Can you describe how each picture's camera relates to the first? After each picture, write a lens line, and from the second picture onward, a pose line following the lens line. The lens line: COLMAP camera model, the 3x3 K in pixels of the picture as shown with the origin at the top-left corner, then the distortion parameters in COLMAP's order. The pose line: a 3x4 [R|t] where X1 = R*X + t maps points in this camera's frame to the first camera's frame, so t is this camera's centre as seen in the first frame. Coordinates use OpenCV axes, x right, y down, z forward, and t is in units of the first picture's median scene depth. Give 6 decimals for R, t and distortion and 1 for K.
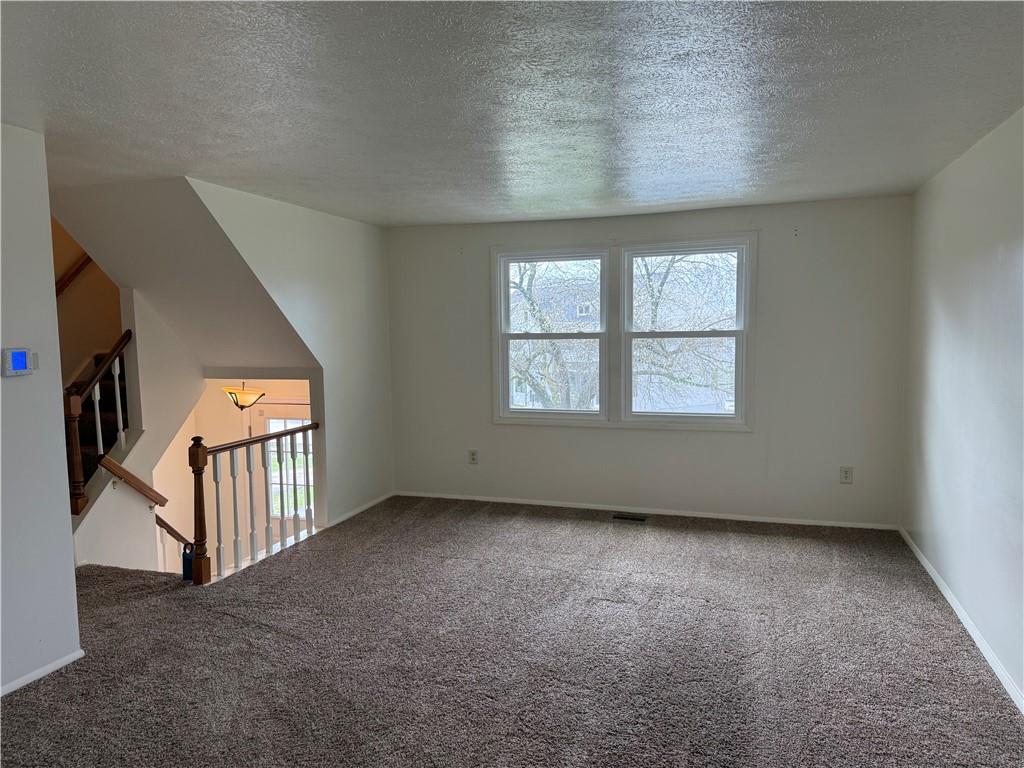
lens RADIAL K [[710.9, 0, 521.1], [0, 710.9, 375.3], [0, 0, 1]] dist [0.052548, -0.064605]
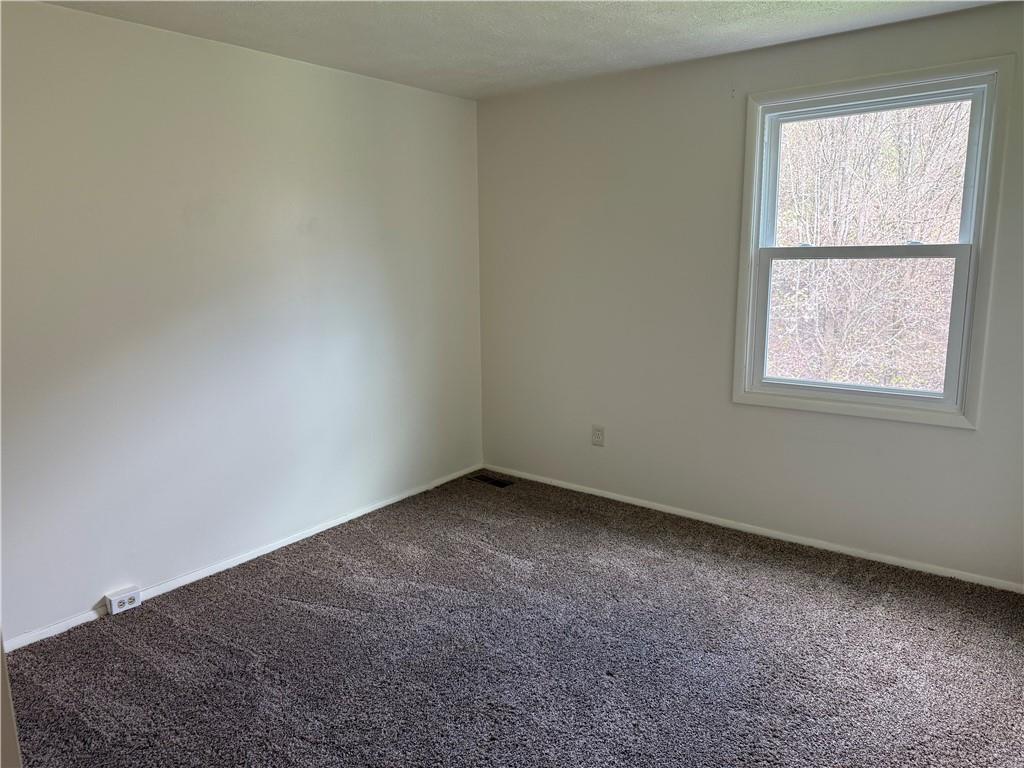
lens RADIAL K [[710.9, 0, 507.1], [0, 710.9, 375.2], [0, 0, 1]] dist [0.052548, -0.064605]
pose [[0.934454, 0.061782, -0.350684, -0.008660], [-0.022928, 0.993229, 0.113888, -0.020580], [0.355346, -0.098383, 0.929543, 0.426600]]
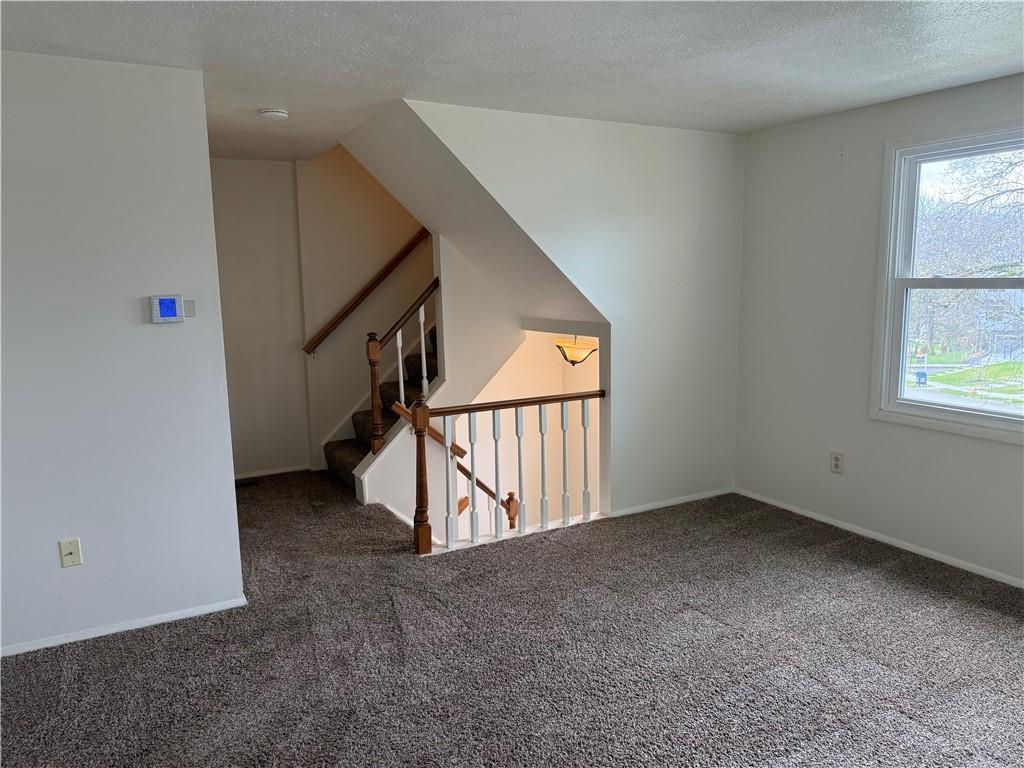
lens RADIAL K [[710.9, 0, 516.8], [0, 710.9, 382.1], [0, 0, 1]] dist [0.052548, -0.064605]
pose [[0.719945, 0.100233, -0.686755, 0.202823], [-0.040180, 0.993876, 0.102937, -0.022731], [0.692867, -0.046515, 0.719564, 0.347580]]
